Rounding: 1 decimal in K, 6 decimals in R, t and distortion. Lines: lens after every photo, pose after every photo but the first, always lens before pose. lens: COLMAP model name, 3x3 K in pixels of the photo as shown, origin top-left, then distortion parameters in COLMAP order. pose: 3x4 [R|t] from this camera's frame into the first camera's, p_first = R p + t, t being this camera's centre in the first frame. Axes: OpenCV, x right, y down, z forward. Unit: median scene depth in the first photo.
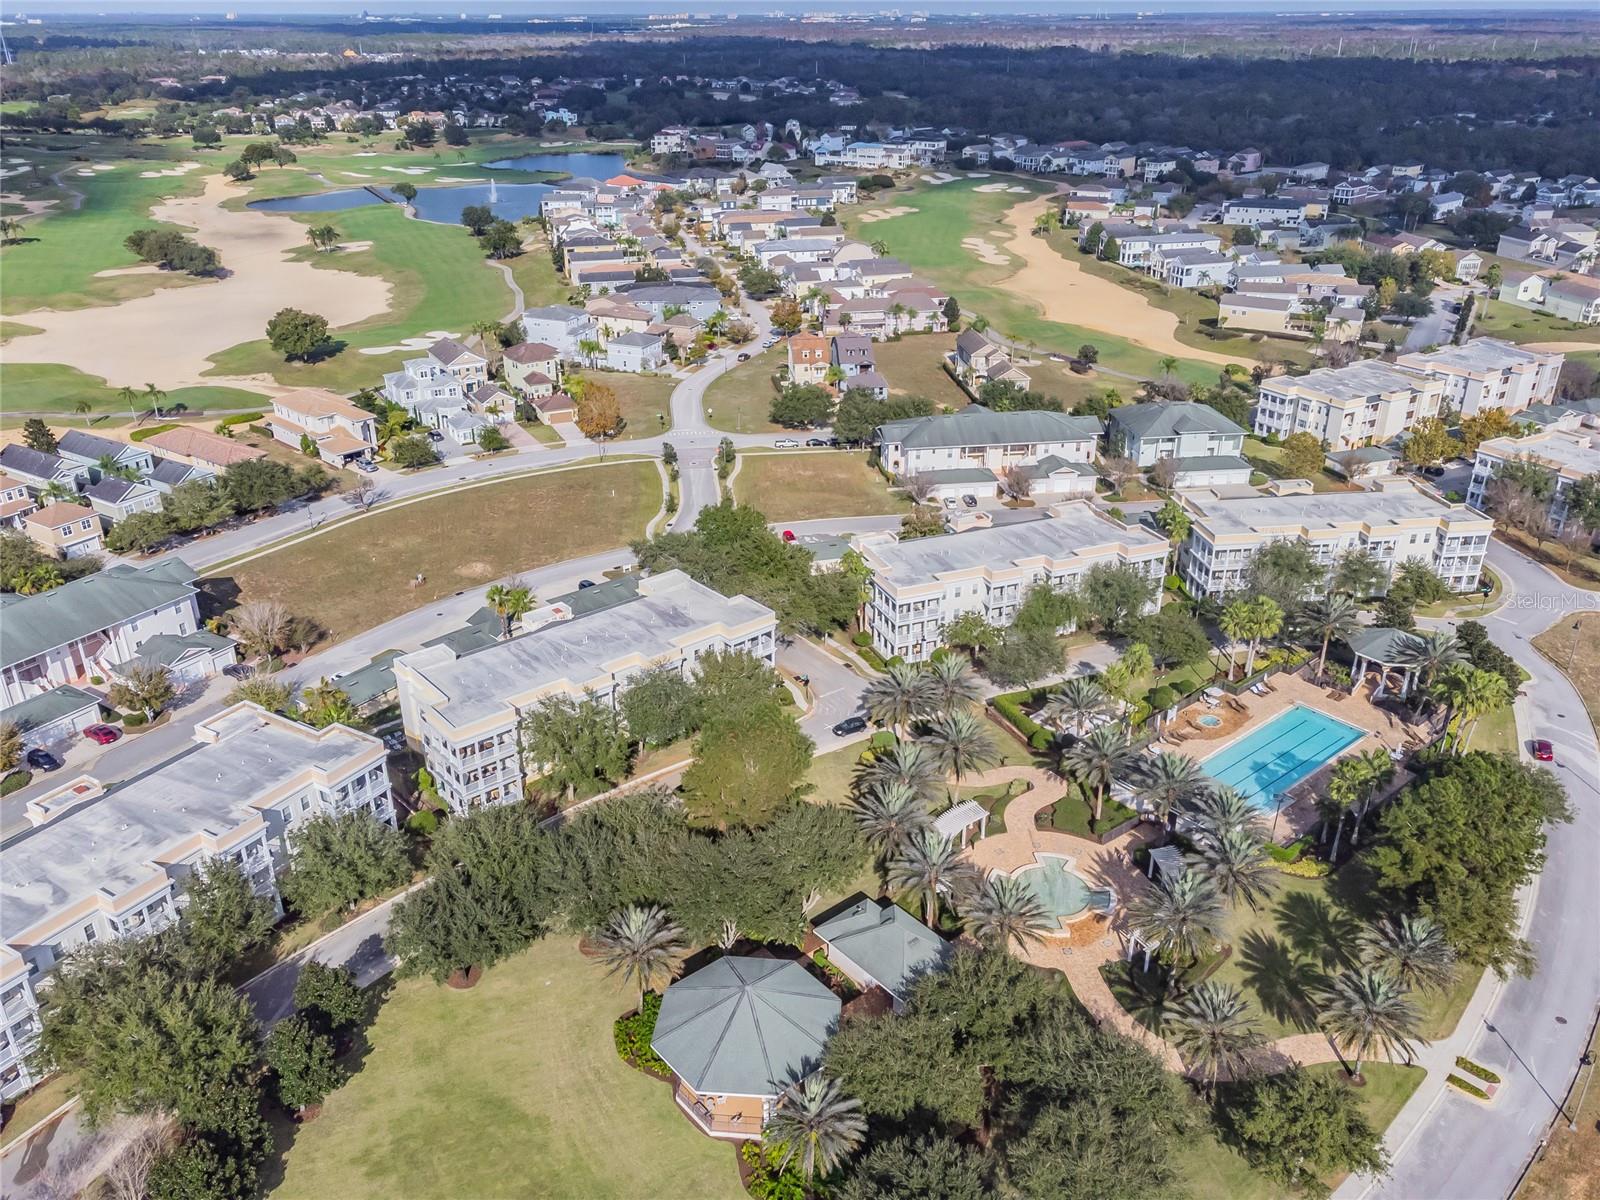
lens RADIAL K [[1258.8, 0, 798.0], [0, 1258.8, 585.2], [0, 0, 1]] dist [0.009937, 0.004257]
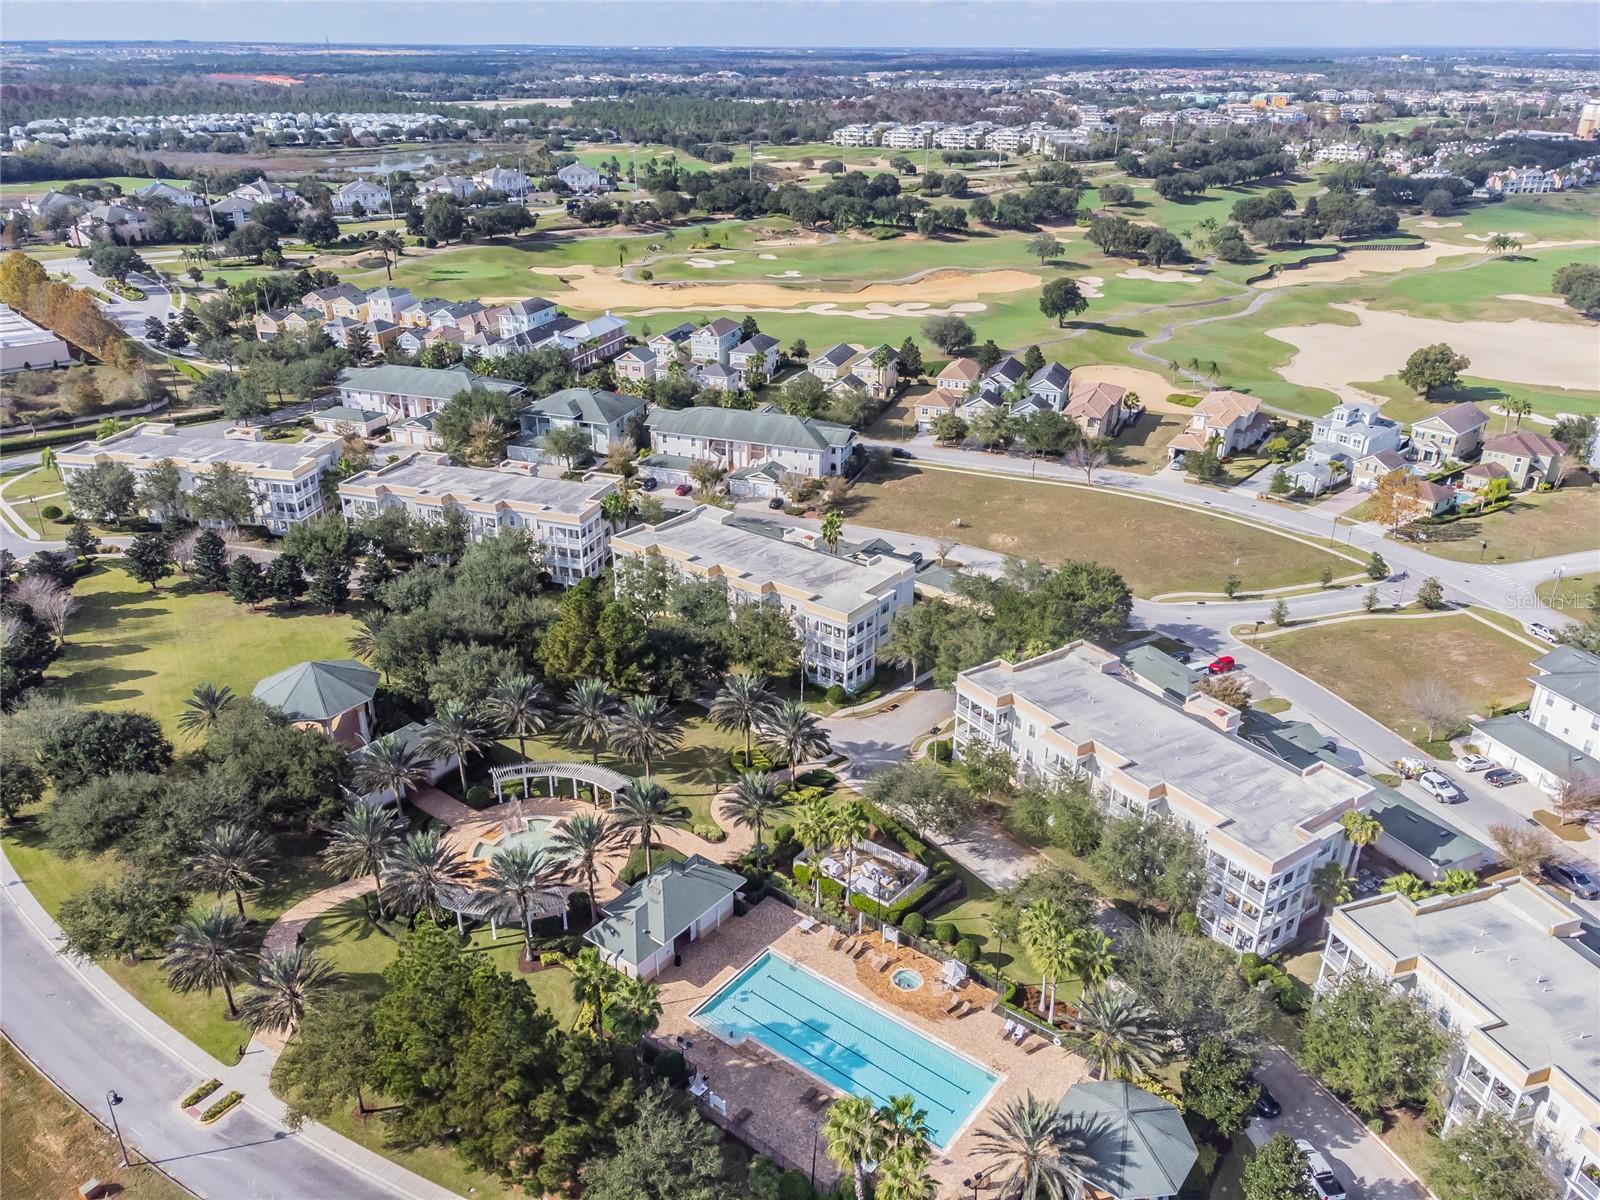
lens RADIAL K [[1166.1, 0, 800.0], [0, 1166.1, 600.0], [0, 0, 1]] dist [0.024663, -0.000545]
pose [[0.214780, 0.420111, -0.881690, 0.677744], [-0.409285, 0.858381, 0.309303, -0.224461], [0.886767, 0.294431, 0.356308, 0.509188]]
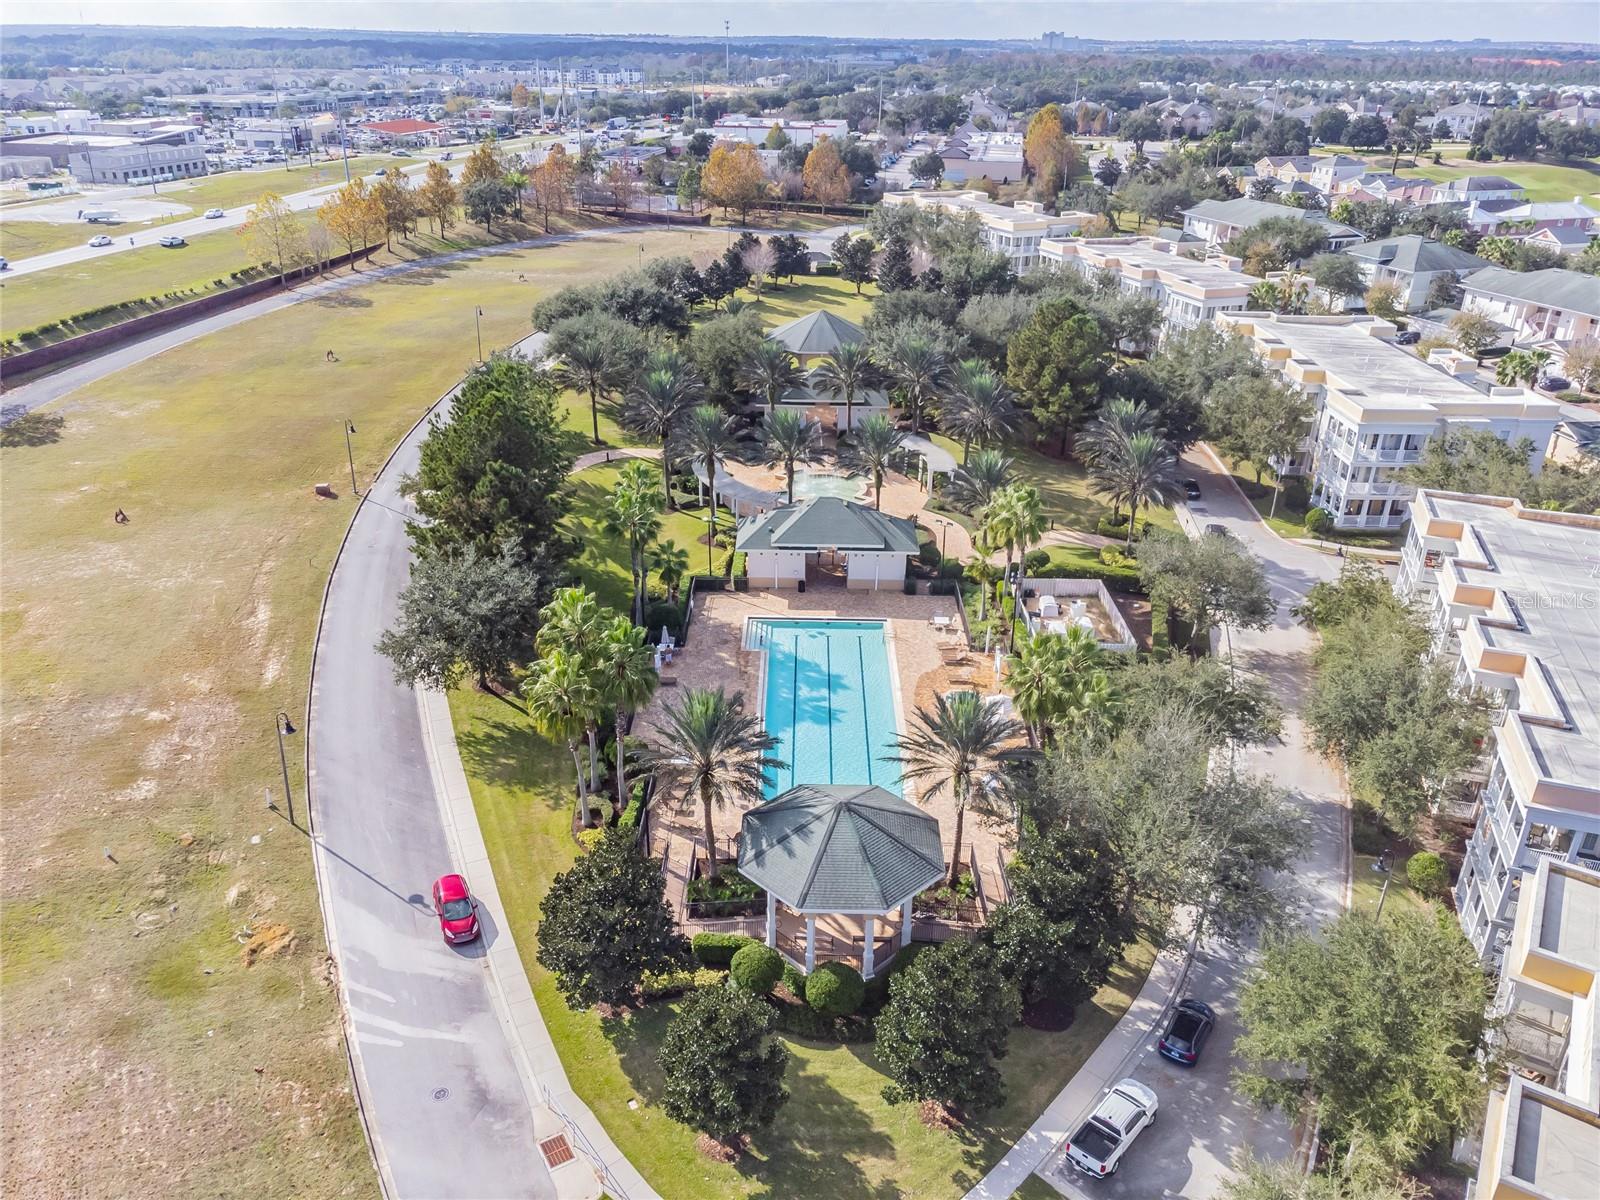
lens RADIAL K [[1186.1, 0, 812.2], [0, 1186.1, 601.9], [0, 0, 1]] dist [0.005930, 0.009881]
pose [[-0.641252, 0.326305, -0.694493, 0.592760], [-0.327807, 0.701836, 0.632431, -0.195702], [0.693785, 0.633208, -0.343089, 0.901011]]
